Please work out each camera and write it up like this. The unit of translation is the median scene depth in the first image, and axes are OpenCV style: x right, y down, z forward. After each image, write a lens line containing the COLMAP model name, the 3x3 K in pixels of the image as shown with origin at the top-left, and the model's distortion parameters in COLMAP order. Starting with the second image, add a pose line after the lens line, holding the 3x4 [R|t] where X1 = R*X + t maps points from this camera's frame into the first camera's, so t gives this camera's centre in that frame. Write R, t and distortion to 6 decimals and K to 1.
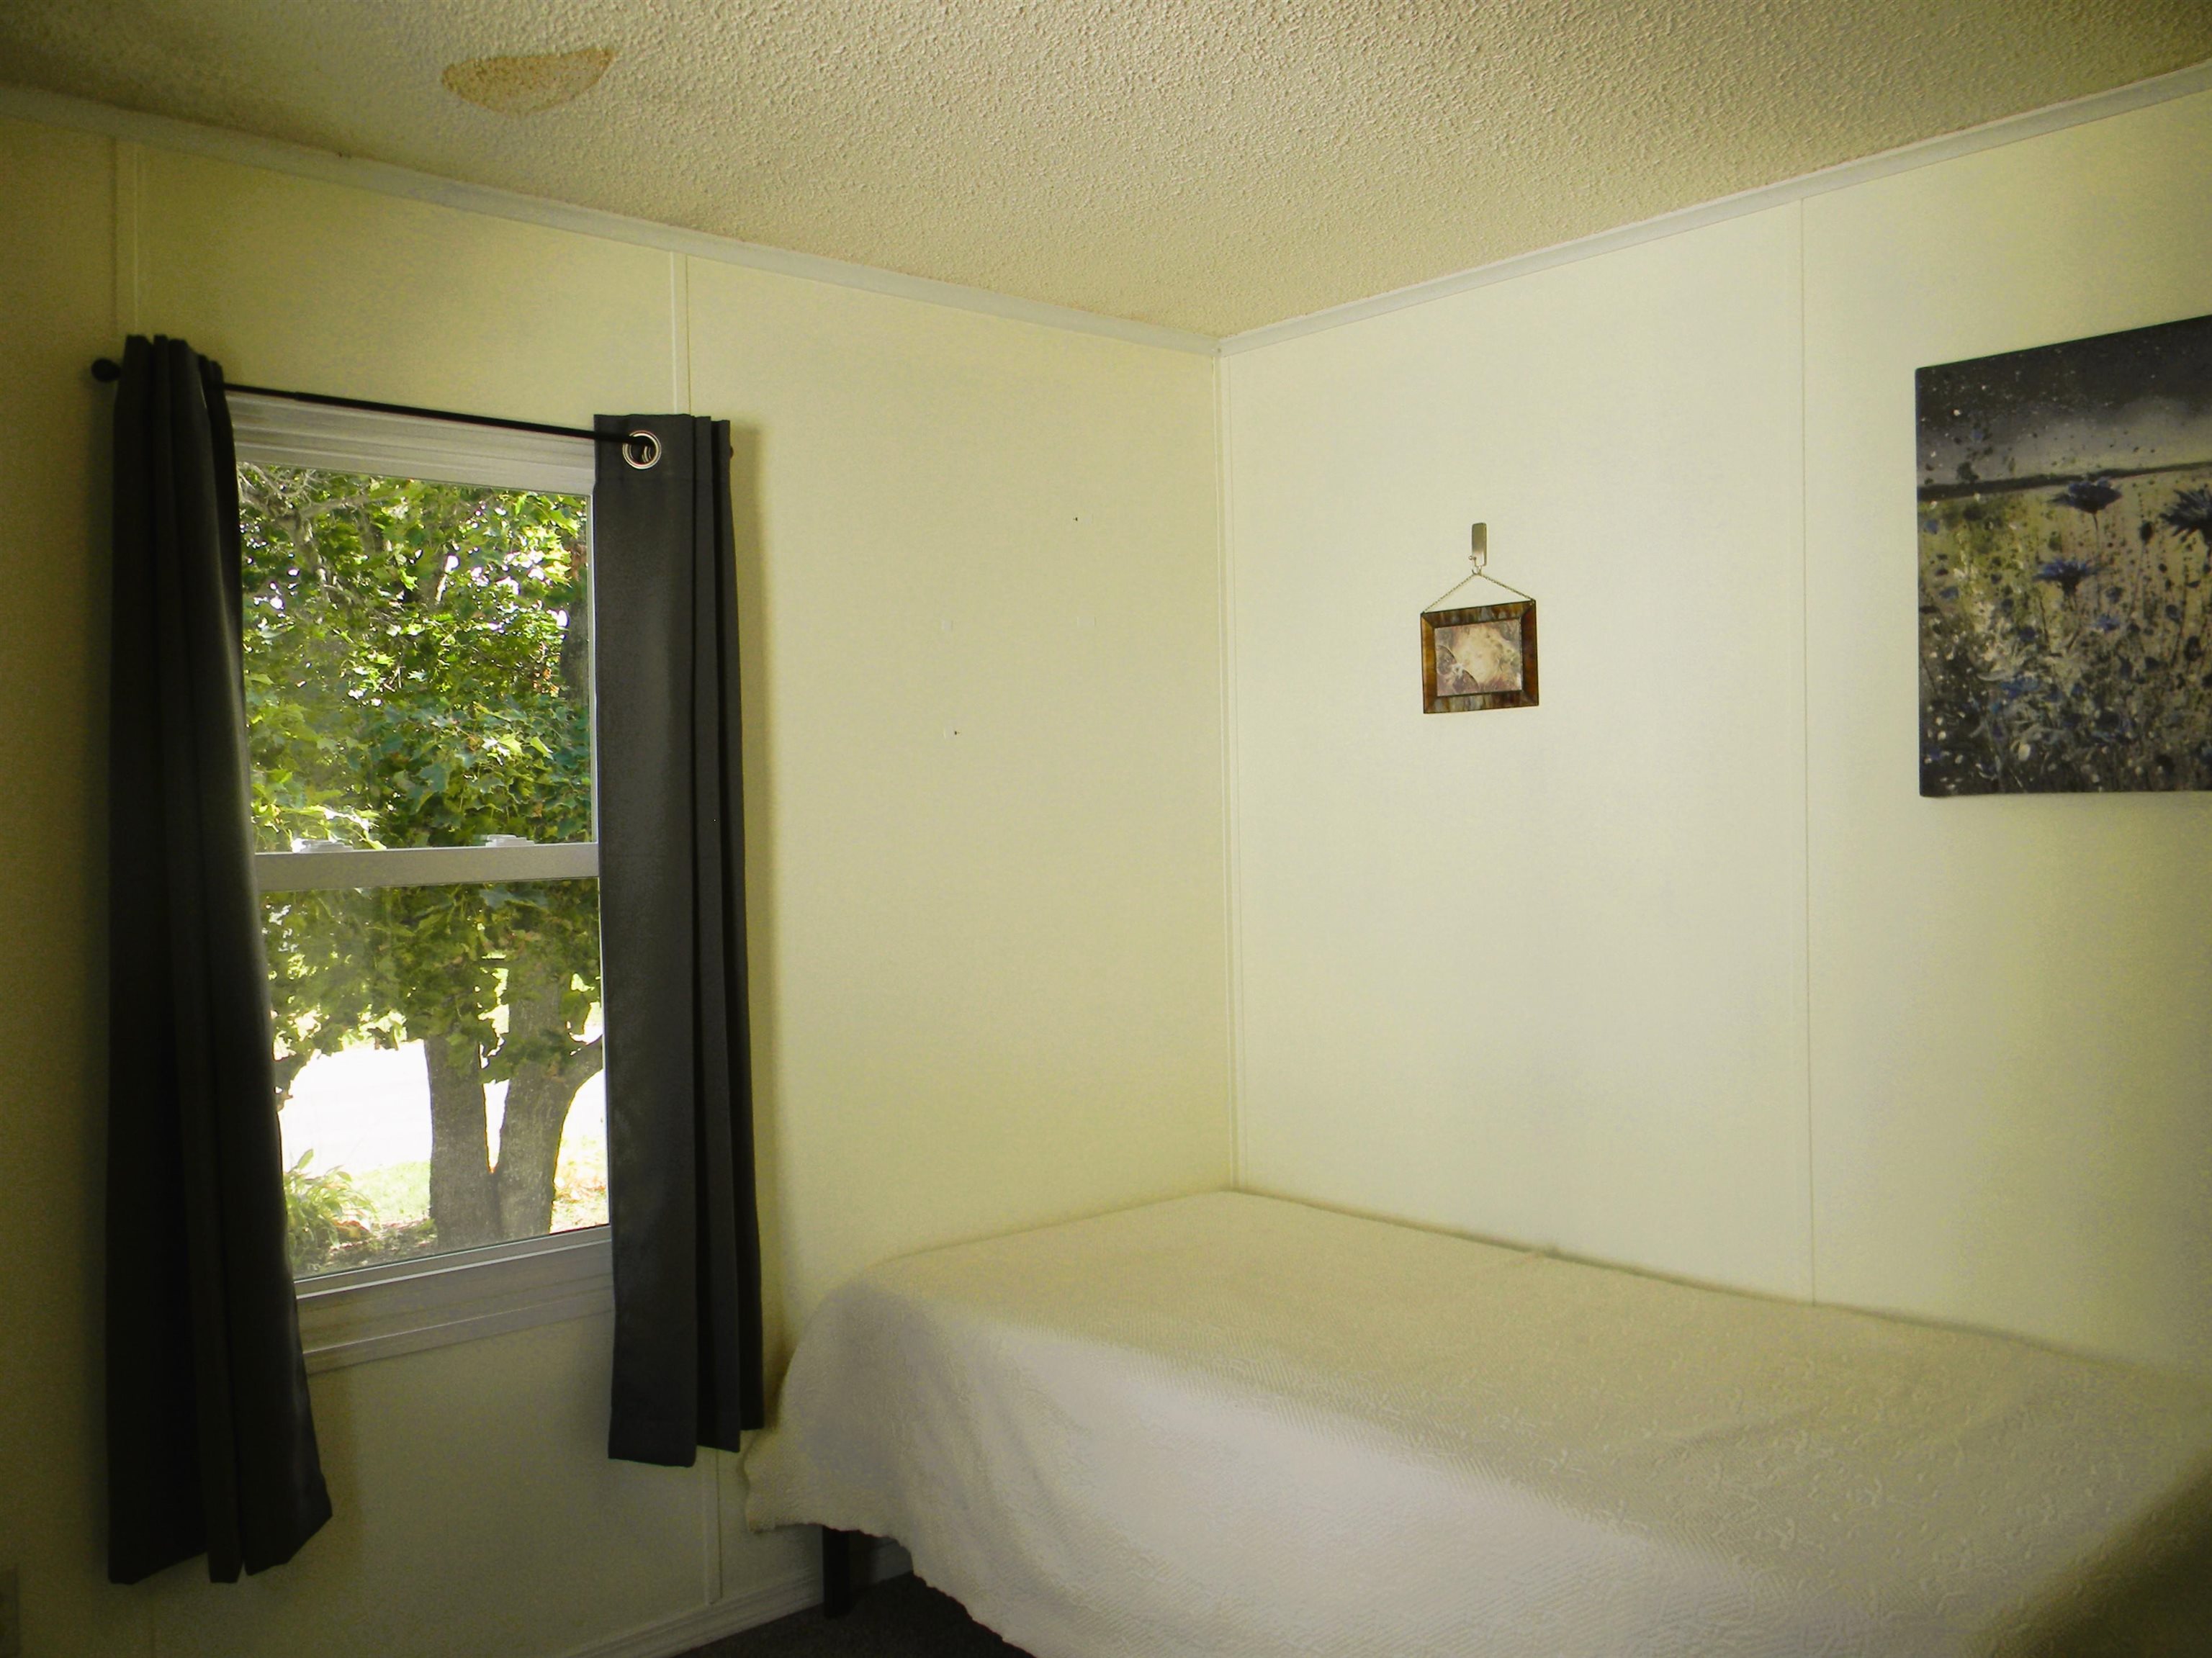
lens RADIAL K [[1789.6, 0, 1068.8], [0, 1789.6, 825.1], [0, 0, 1]] dist [0.012625, -0.011007]
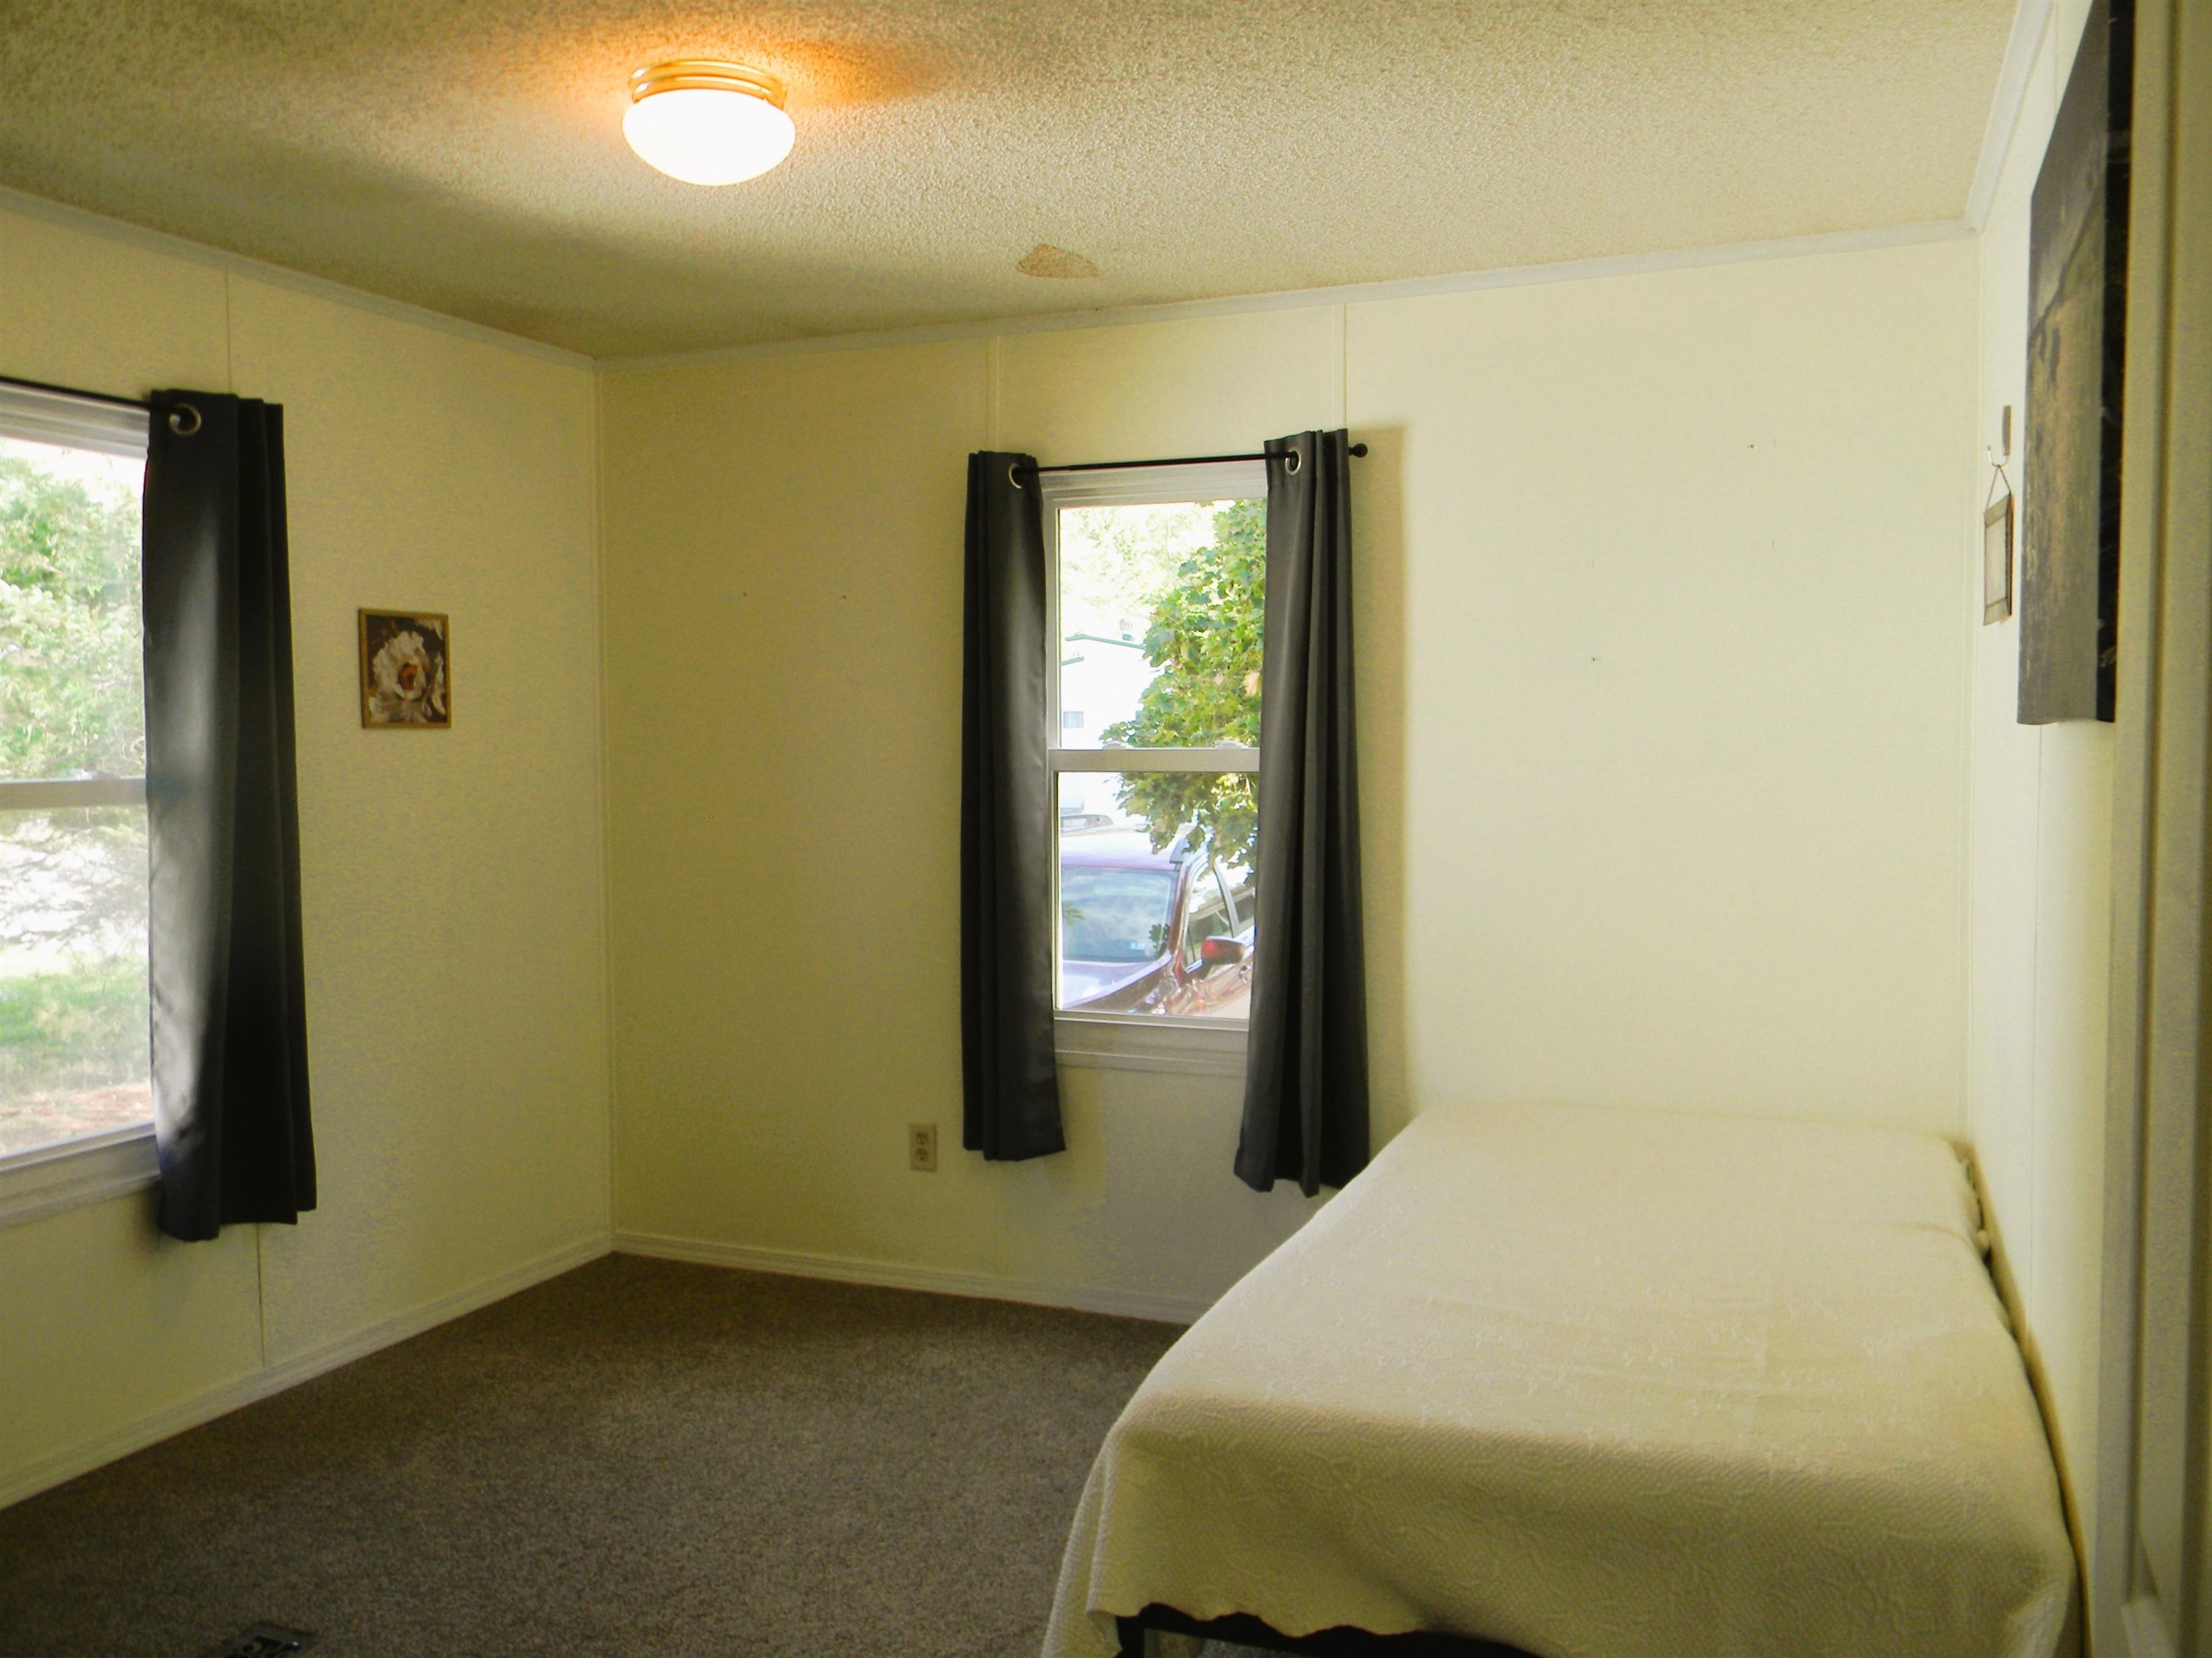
lens RADIAL K [[1817.6, 0, 1105.4], [0, 1817.6, 821.1], [0, 0, 1]] dist [0.009296, -0.002987]
pose [[0.454644, 0.052149, -0.889145, 0.955689], [-0.022064, 0.998638, 0.047289, 0.002090], [0.890400, -0.001882, 0.455175, 0.244850]]
